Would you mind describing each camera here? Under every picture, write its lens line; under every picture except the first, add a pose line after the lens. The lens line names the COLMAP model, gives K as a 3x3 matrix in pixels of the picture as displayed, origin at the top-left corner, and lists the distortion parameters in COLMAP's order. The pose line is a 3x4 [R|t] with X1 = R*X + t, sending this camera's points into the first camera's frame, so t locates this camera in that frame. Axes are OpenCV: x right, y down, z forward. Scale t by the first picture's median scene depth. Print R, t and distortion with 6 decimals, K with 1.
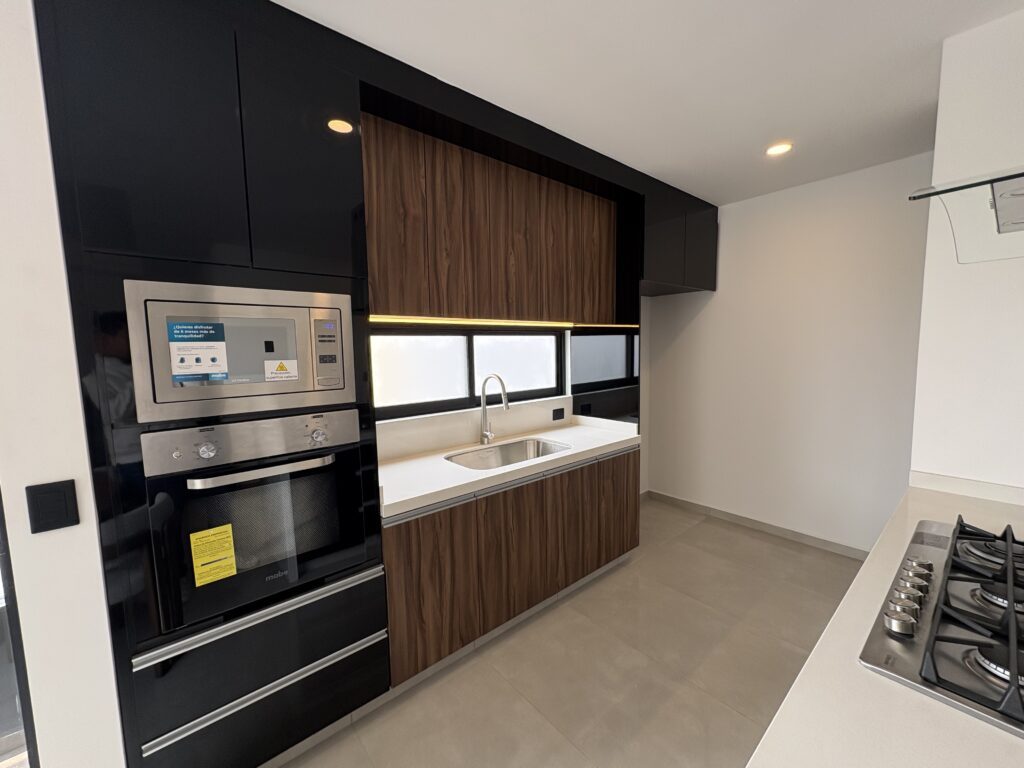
lens RADIAL K [[408.7, 0, 512.0], [0, 408.7, 384.0], [0, 0, 1]] dist [0.000749, -0.000117]
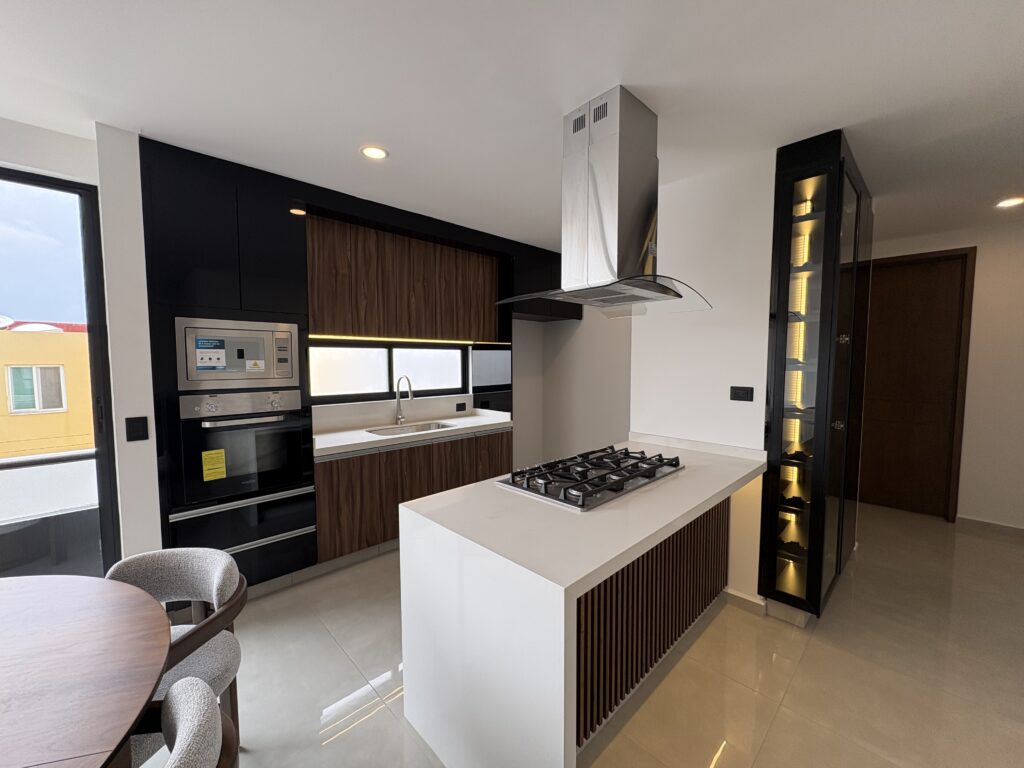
lens RADIAL K [[408.7, 0, 512.0], [0, 408.7, 384.0], [0, 0, 1]] dist [0.000749, -0.000117]
pose [[0.997873, 0.014687, 0.063512, 0.316143], [-0.012558, 0.999350, -0.033795, 0.065235], [-0.063967, 0.032926, 0.997409, -0.607365]]
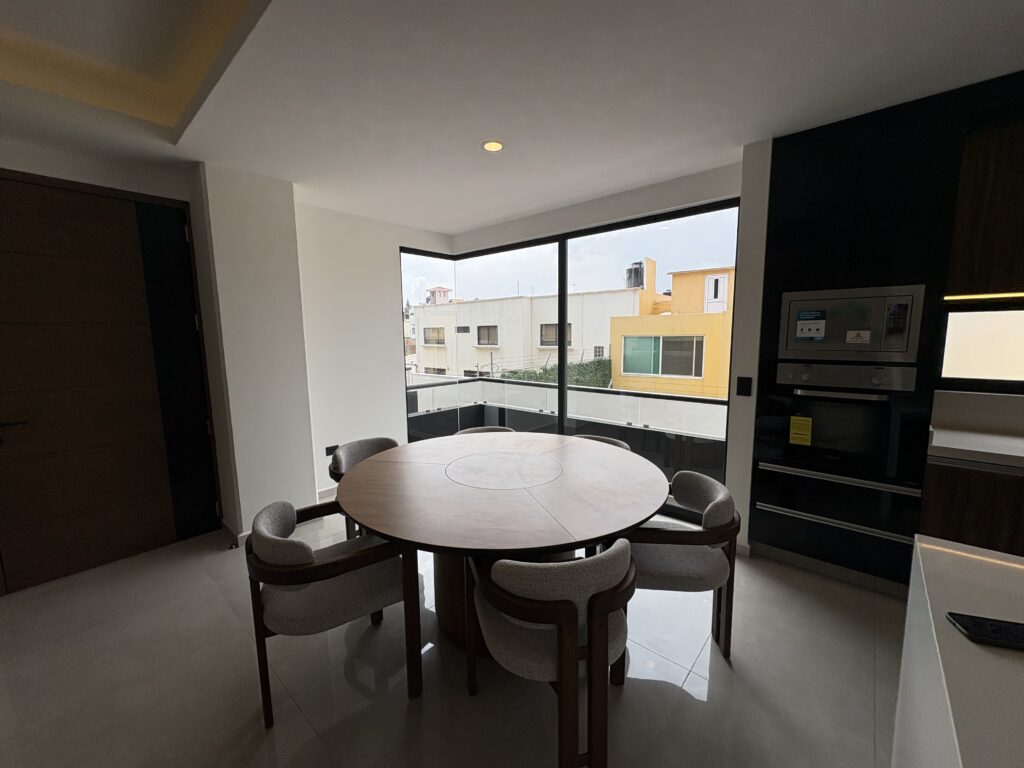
lens RADIAL K [[408.7, 0, 512.0], [0, 408.7, 384.0], [0, 0, 1]] dist [0.000749, -0.000117]
pose [[0.141691, 0.140318, -0.979916, 0.619340], [-0.082124, 0.988157, 0.129623, 0.038453], [0.986499, 0.062109, 0.151536, -0.431110]]
